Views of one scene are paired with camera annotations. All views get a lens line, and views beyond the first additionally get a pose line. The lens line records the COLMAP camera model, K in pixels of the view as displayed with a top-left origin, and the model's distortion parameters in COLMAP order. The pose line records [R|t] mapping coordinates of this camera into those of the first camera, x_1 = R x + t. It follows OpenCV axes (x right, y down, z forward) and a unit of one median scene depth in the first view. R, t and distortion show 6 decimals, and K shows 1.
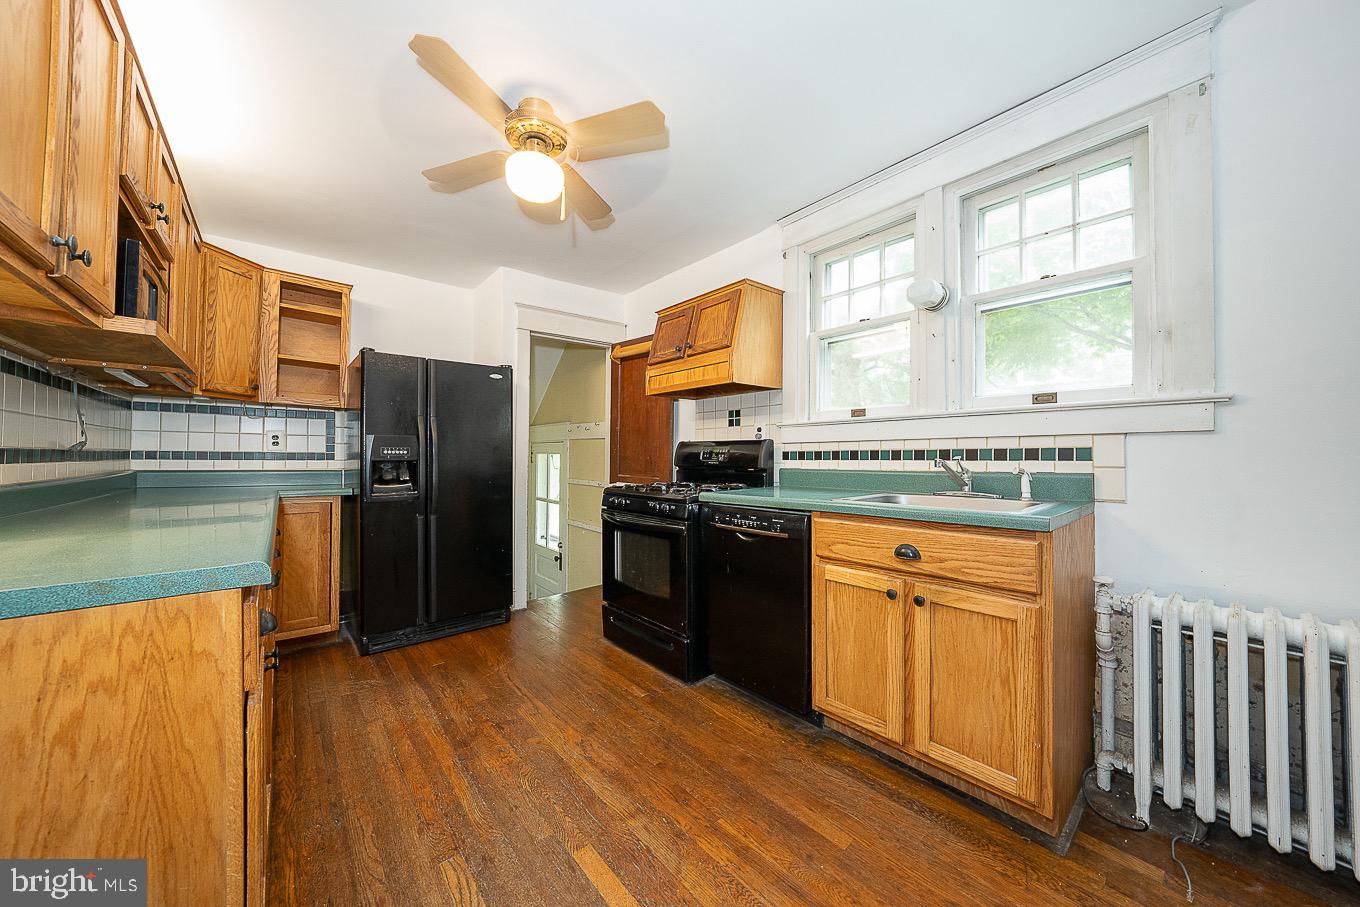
lens RADIAL K [[473.2, 0, 684.5], [0, 473.2, 451.6], [0, 0, 1]] dist [-0.022682, 0.004204]
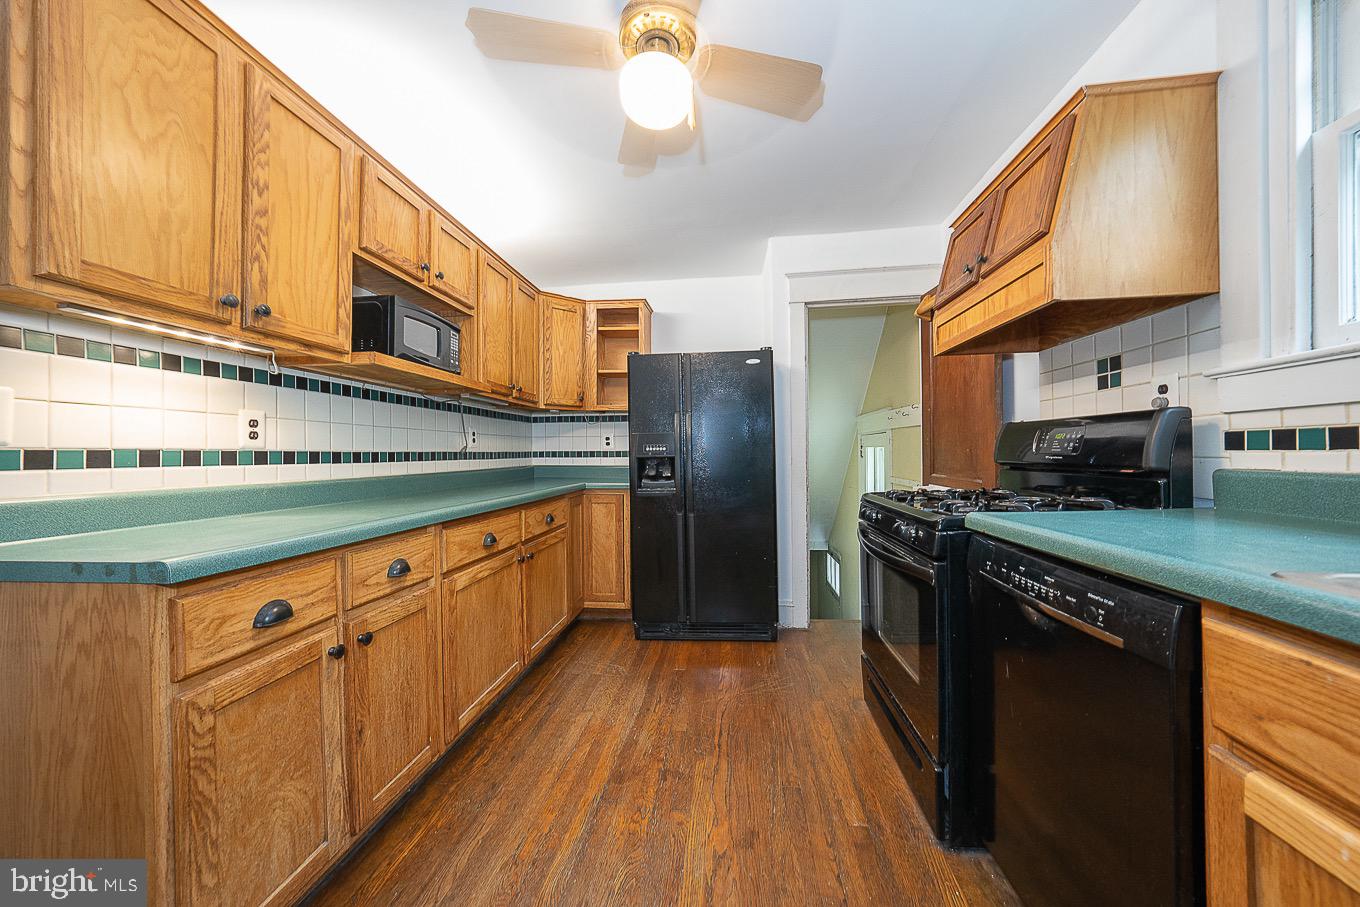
lens RADIAL K [[473.2, 0, 684.5], [0, 473.2, 451.6], [0, 0, 1]] dist [-0.022682, 0.004204]
pose [[0.684461, -0.014848, -0.728898, 0.179082], [0.023325, 0.999727, 0.001538, 0.006294], [0.728676, -0.018054, 0.684621, 0.333889]]
